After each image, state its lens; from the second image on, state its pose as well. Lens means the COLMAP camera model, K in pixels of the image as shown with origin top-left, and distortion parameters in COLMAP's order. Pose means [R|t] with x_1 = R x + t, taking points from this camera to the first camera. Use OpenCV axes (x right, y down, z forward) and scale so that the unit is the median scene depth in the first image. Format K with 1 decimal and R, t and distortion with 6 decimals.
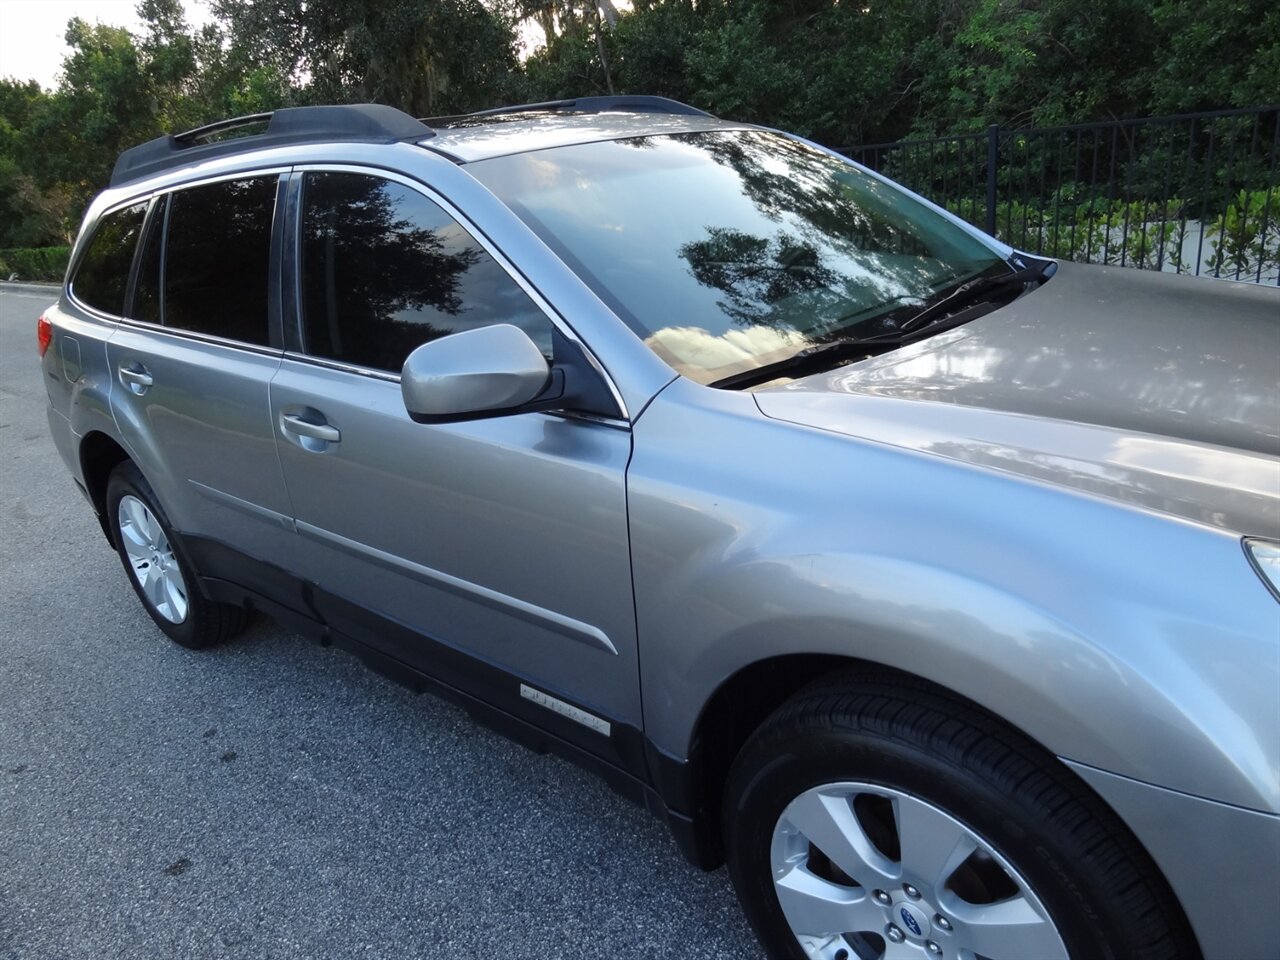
lens RADIAL K [[908.1, 0, 640.0], [0, 908.1, 480.0], [0, 0, 1]] dist [0.003694, -0.000194]
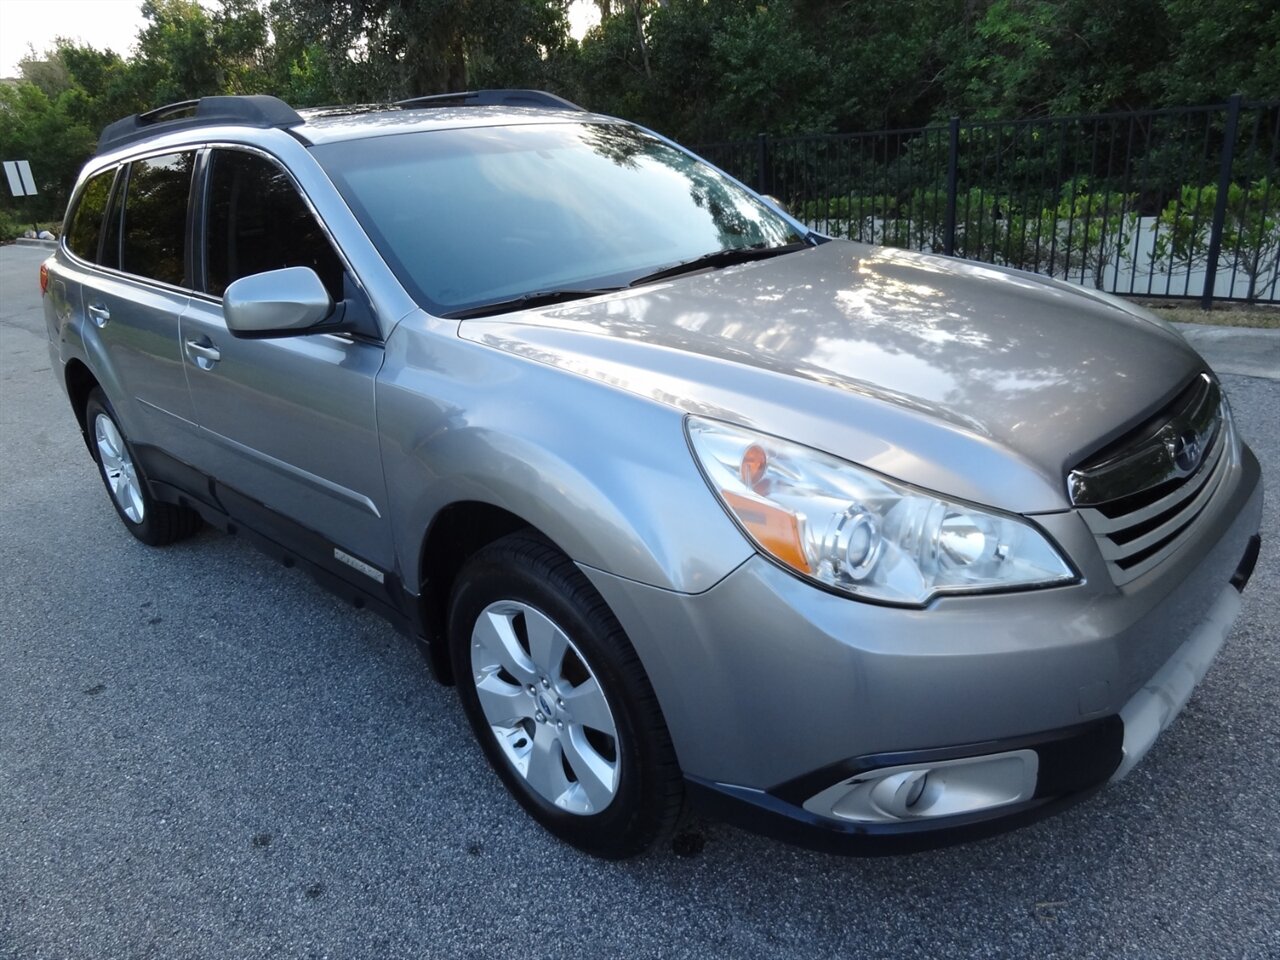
lens RADIAL K [[908.1, 0, 640.0], [0, 908.1, 480.0], [0, 0, 1]] dist [0.003694, -0.000194]
pose [[0.997302, 0.046454, -0.056839, 0.114986], [-0.045340, 0.998756, 0.020749, 0.024359], [0.057732, -0.018116, 0.998168, -0.084212]]
